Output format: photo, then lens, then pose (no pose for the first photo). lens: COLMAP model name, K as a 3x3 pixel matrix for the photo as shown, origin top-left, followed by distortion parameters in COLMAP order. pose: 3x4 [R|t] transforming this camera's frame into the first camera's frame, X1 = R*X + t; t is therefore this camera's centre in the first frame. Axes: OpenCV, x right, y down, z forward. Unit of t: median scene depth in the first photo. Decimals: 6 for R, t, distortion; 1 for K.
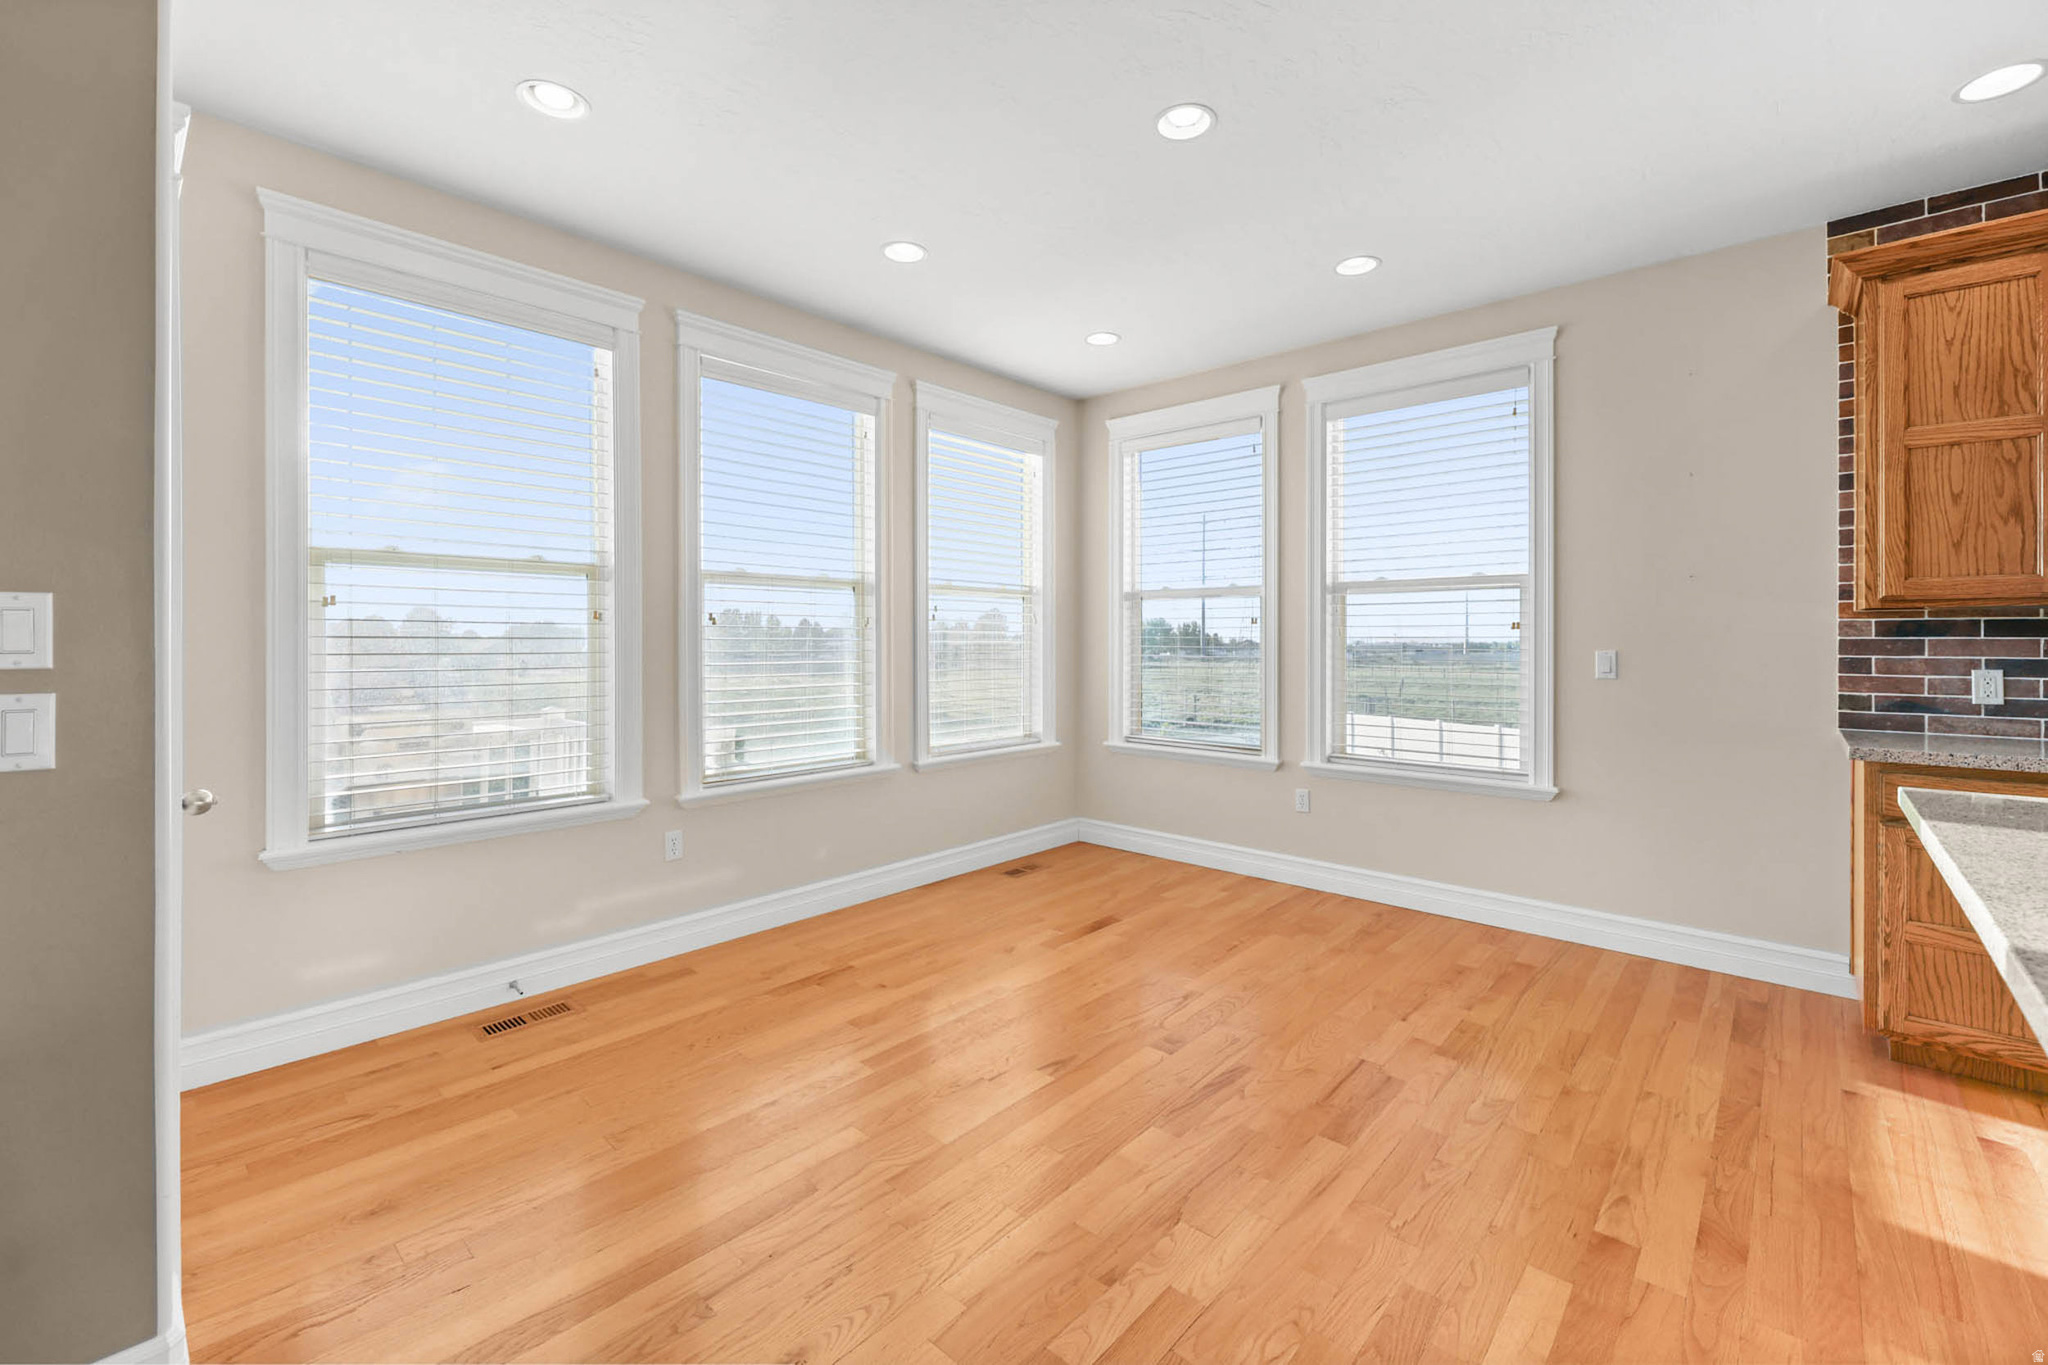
lens RADIAL K [[843.8, 0, 1026.8], [0, 843.8, 637.7], [0, 0, 1]] dist [0.001935, 0.000174]
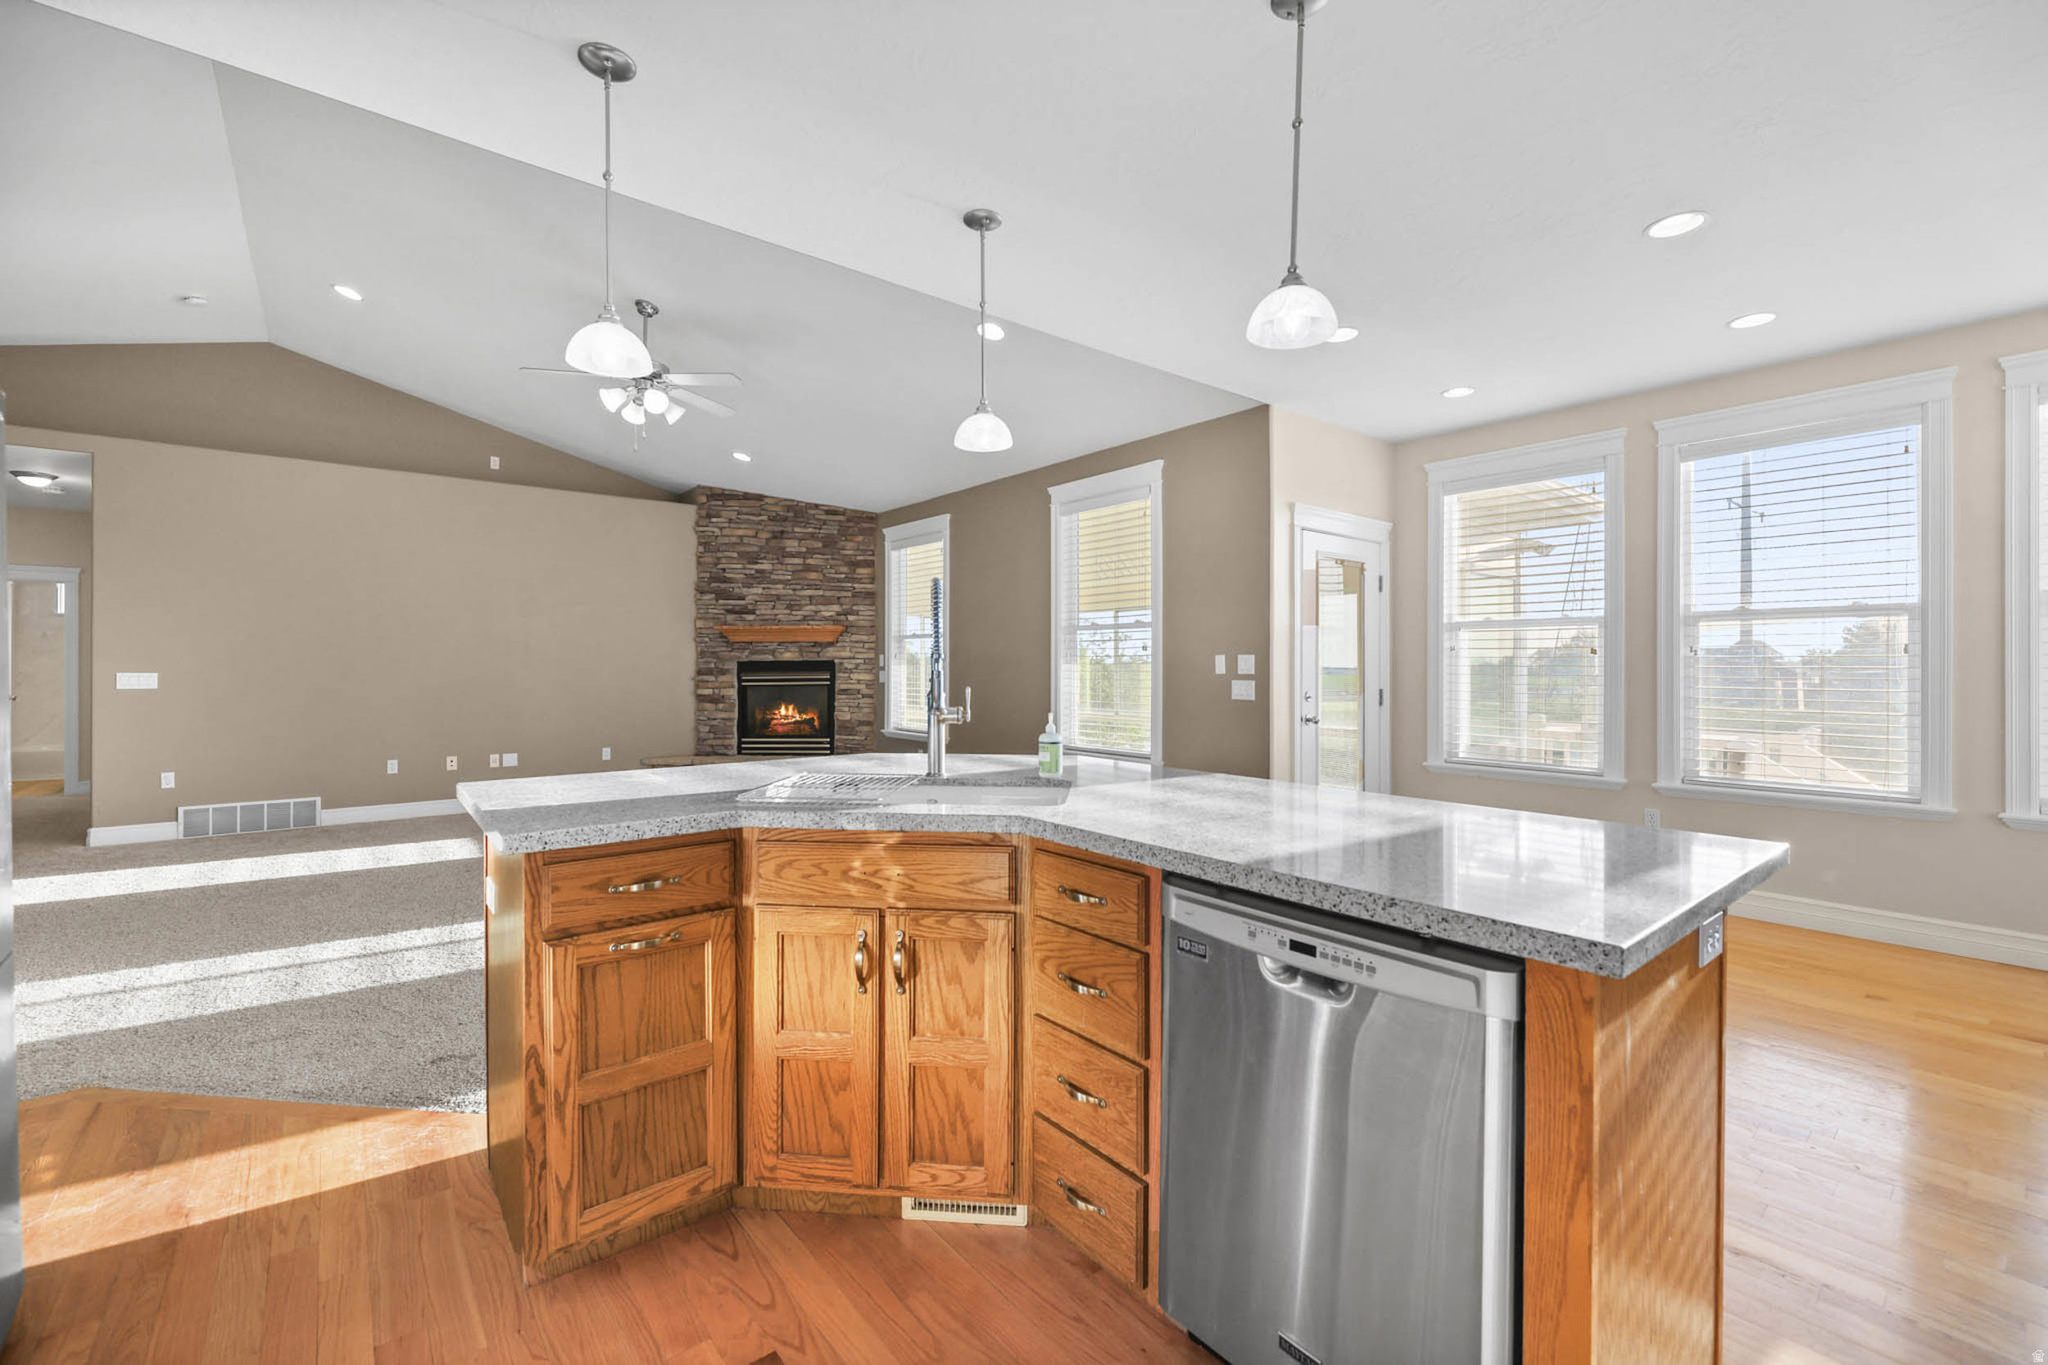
lens RADIAL K [[843.8, 0, 1027.8], [0, 843.8, 670.4], [0, 0, 1]] dist [0.001935, 0.000174]
pose [[-0.148482, 0.004257, -0.988906, 1.106884], [0.001450, 0.999991, 0.004087, 0.000797], [0.988914, -0.000827, -0.148487, 0.218937]]
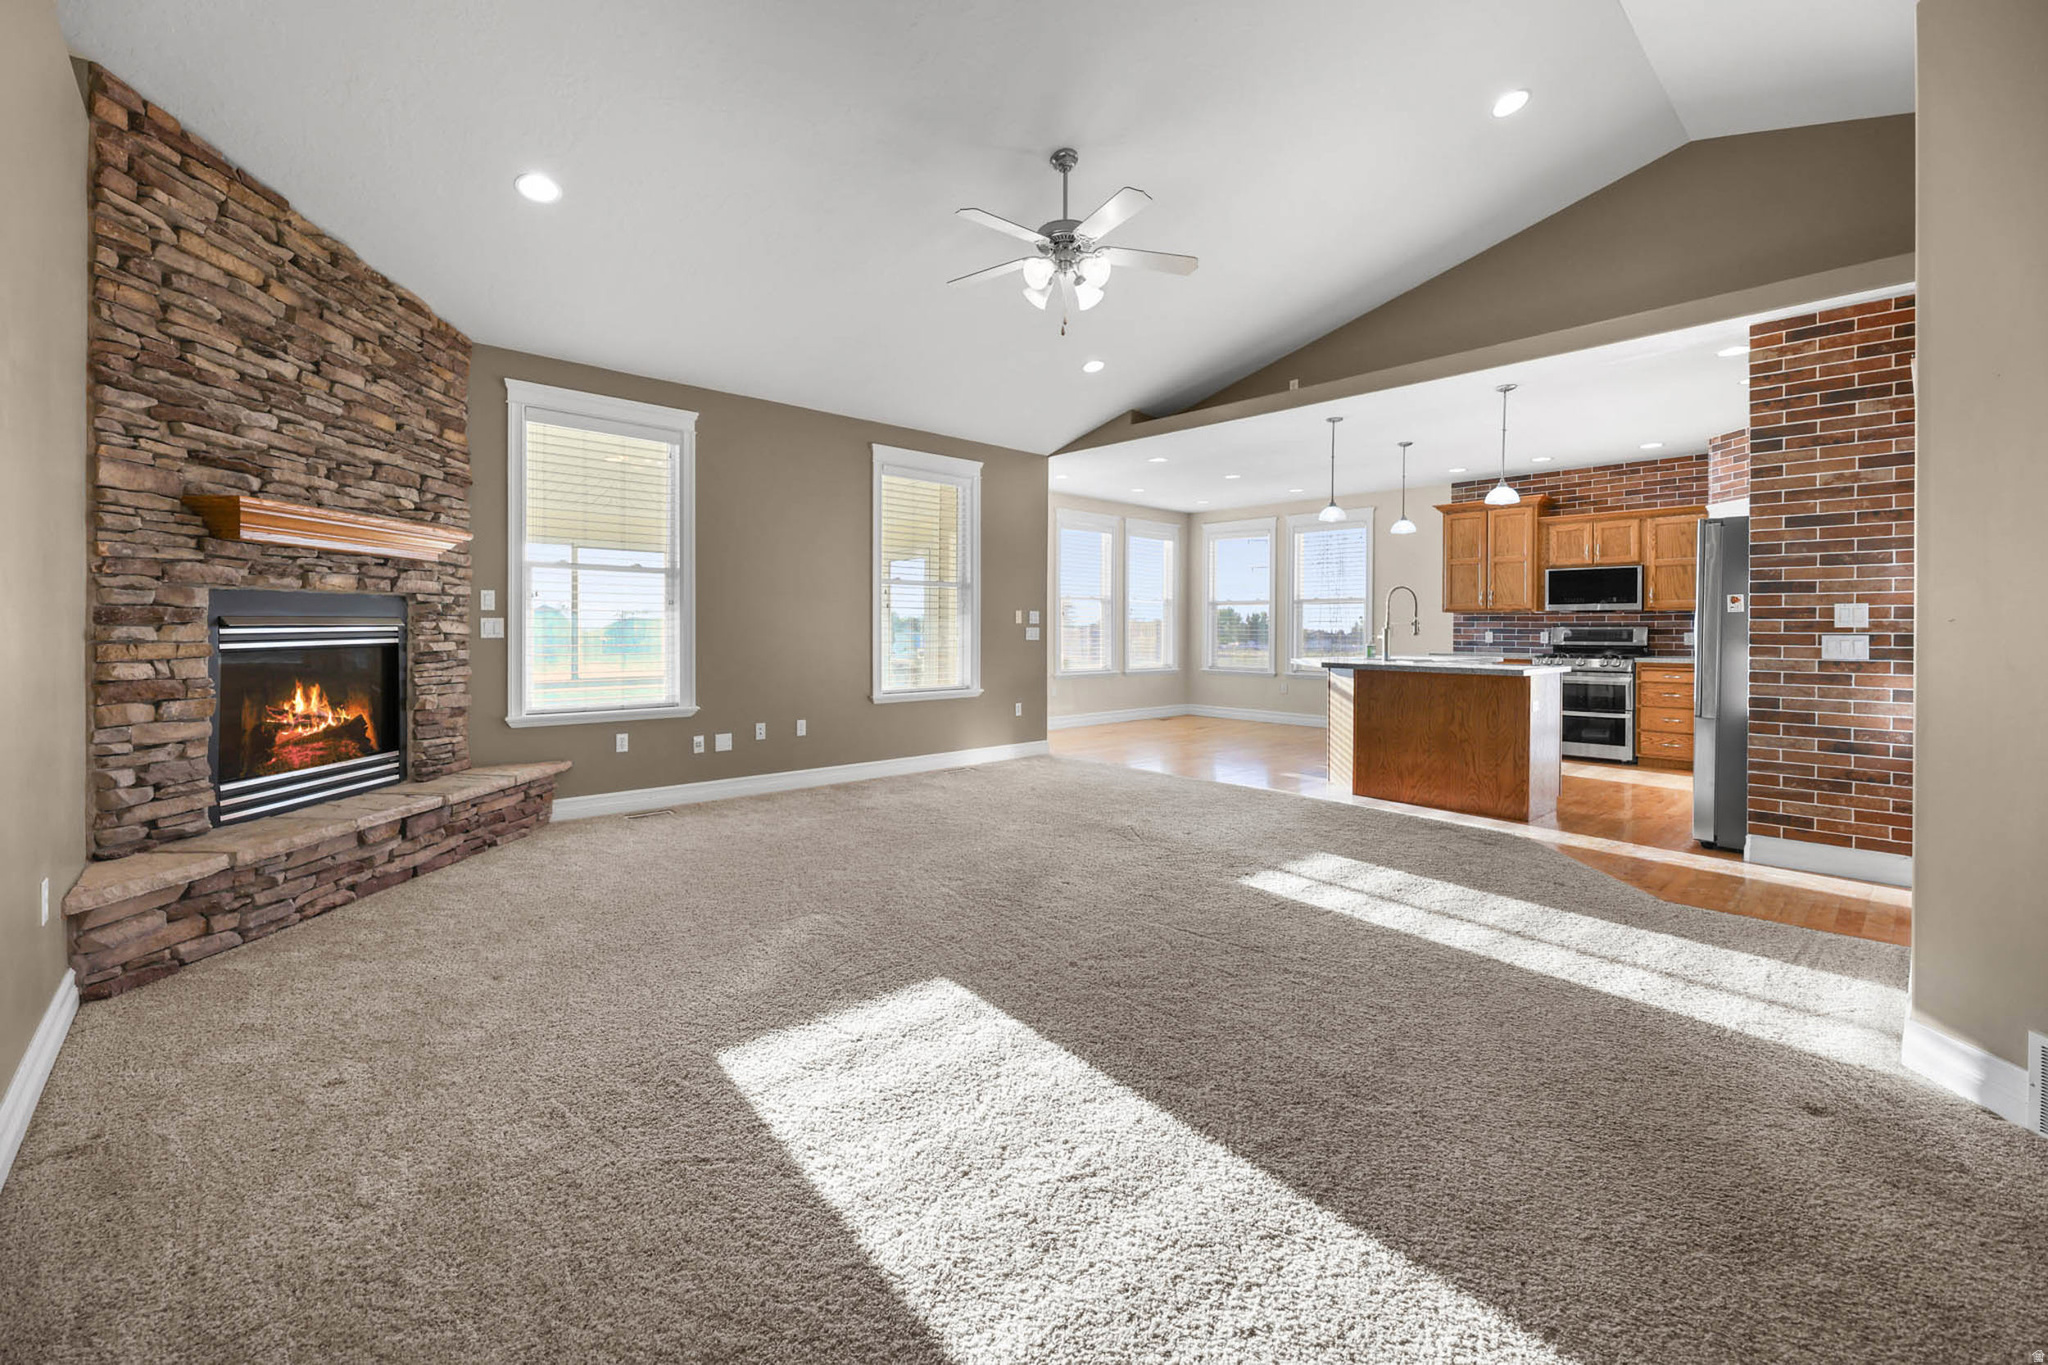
lens RADIAL K [[843.8, 0, 1012.5], [0, 843.8, 628.6], [0, 0, 1]] dist [0.001935, 0.000174]
pose [[0.995615, 0.004942, -0.093418, -0.305714], [-0.004749, 0.999986, 0.002286, 0.023231], [0.093428, -0.001833, 0.995624, -2.006463]]
